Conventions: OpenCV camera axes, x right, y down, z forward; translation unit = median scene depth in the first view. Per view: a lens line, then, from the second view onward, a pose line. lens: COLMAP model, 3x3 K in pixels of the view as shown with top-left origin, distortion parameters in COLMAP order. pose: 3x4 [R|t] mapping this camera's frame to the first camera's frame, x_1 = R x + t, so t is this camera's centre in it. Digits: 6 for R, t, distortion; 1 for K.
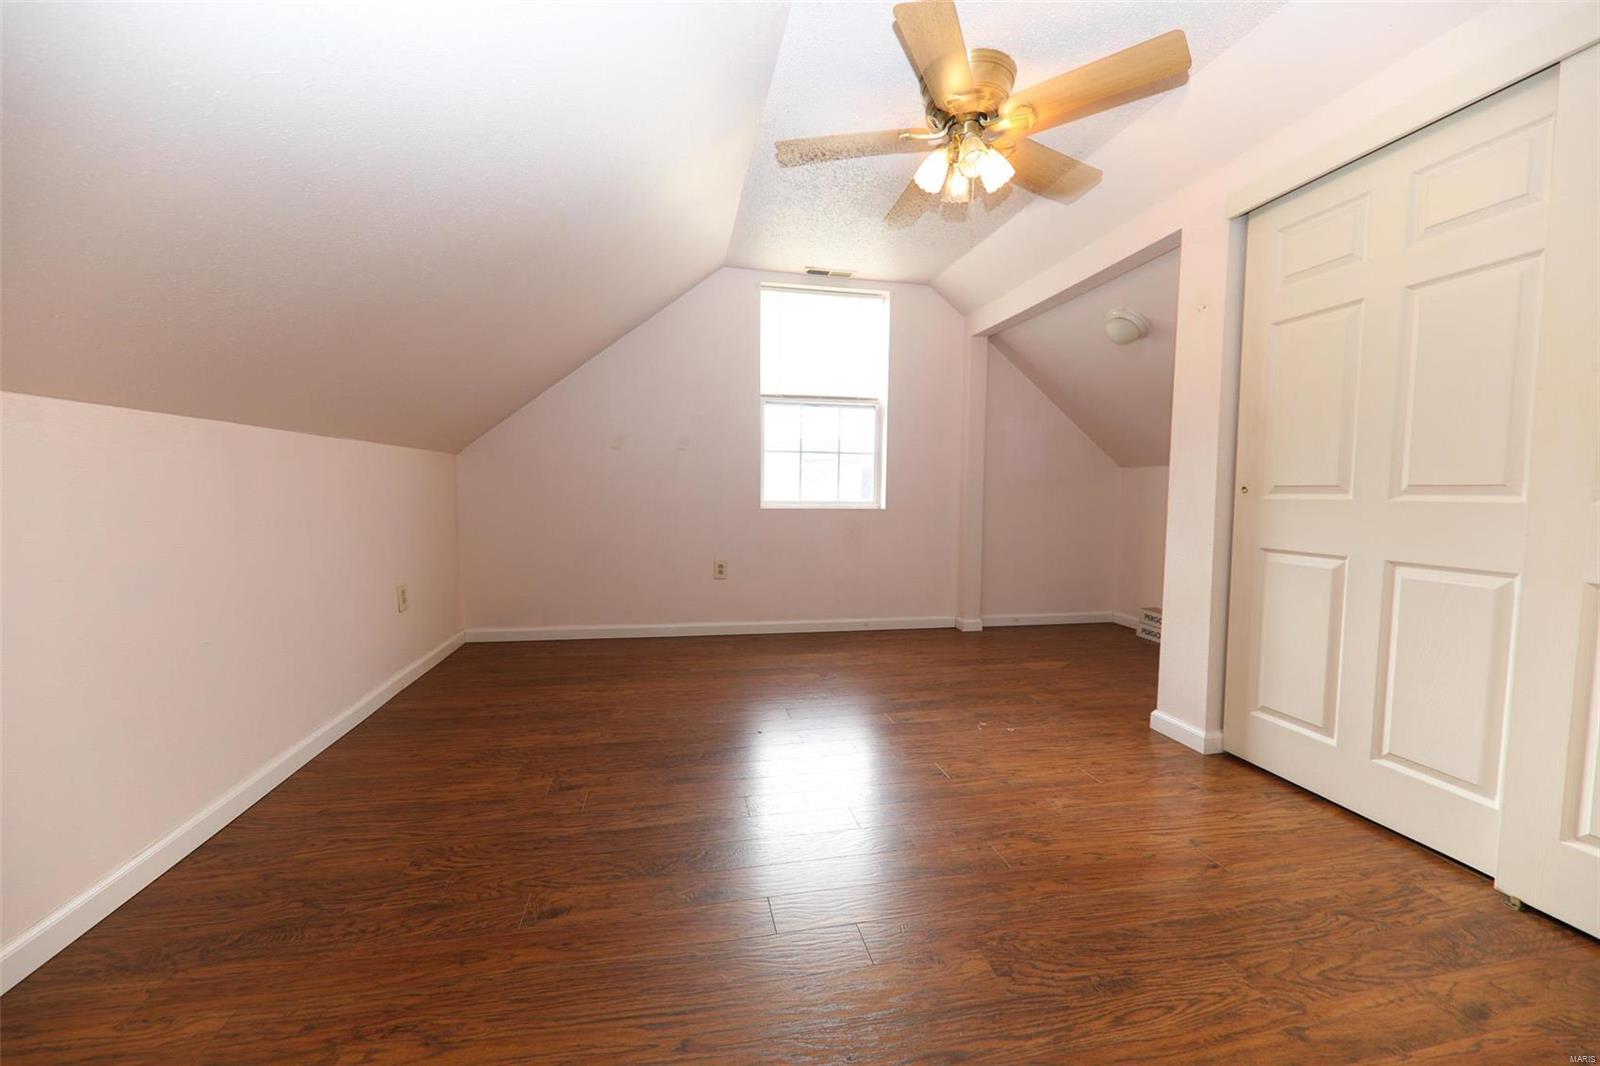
lens RADIAL K [[620.8, 0, 800.0], [0, 620.8, 533.0], [0, 0, 1]] dist [-0.027268, -0.000084]
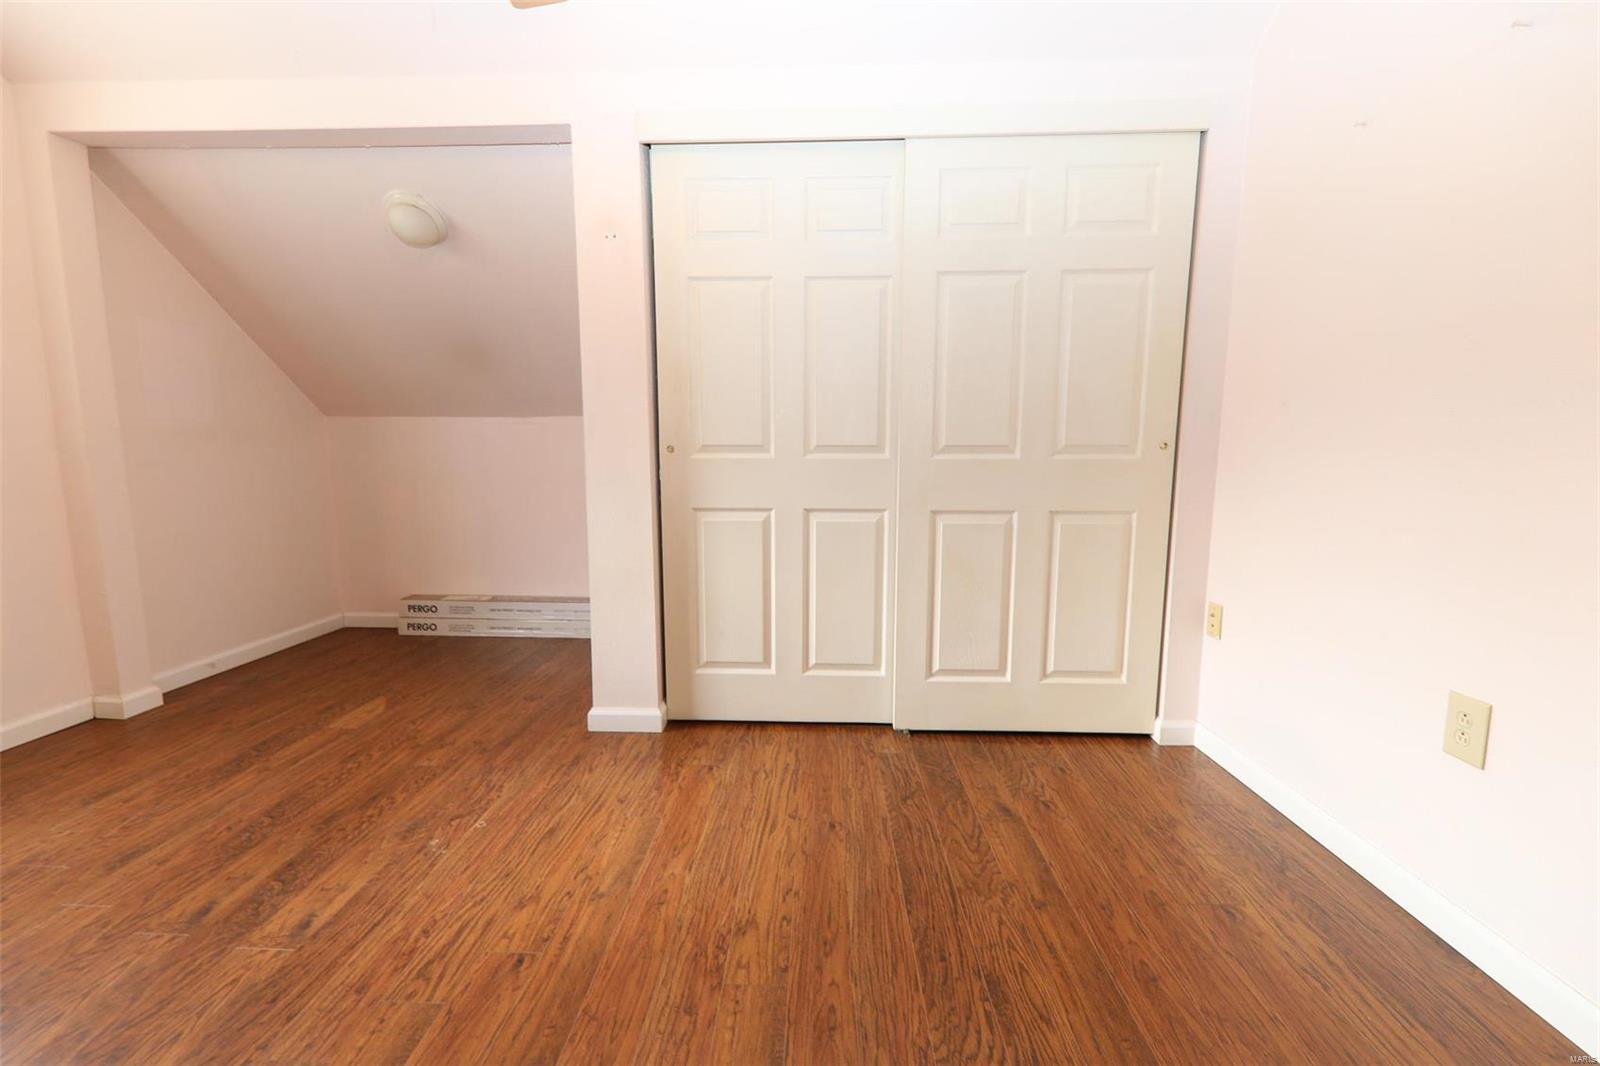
lens RADIAL K [[651.6, 0, 798.3], [0, 651.6, 539.9], [0, 0, 1]] dist [0.000507, -0.000154]
pose [[0.228466, -0.139772, 0.963466, -0.232272], [0.067036, 0.989550, 0.127659, -0.048420], [-0.971241, 0.035421, 0.235448, 0.587614]]
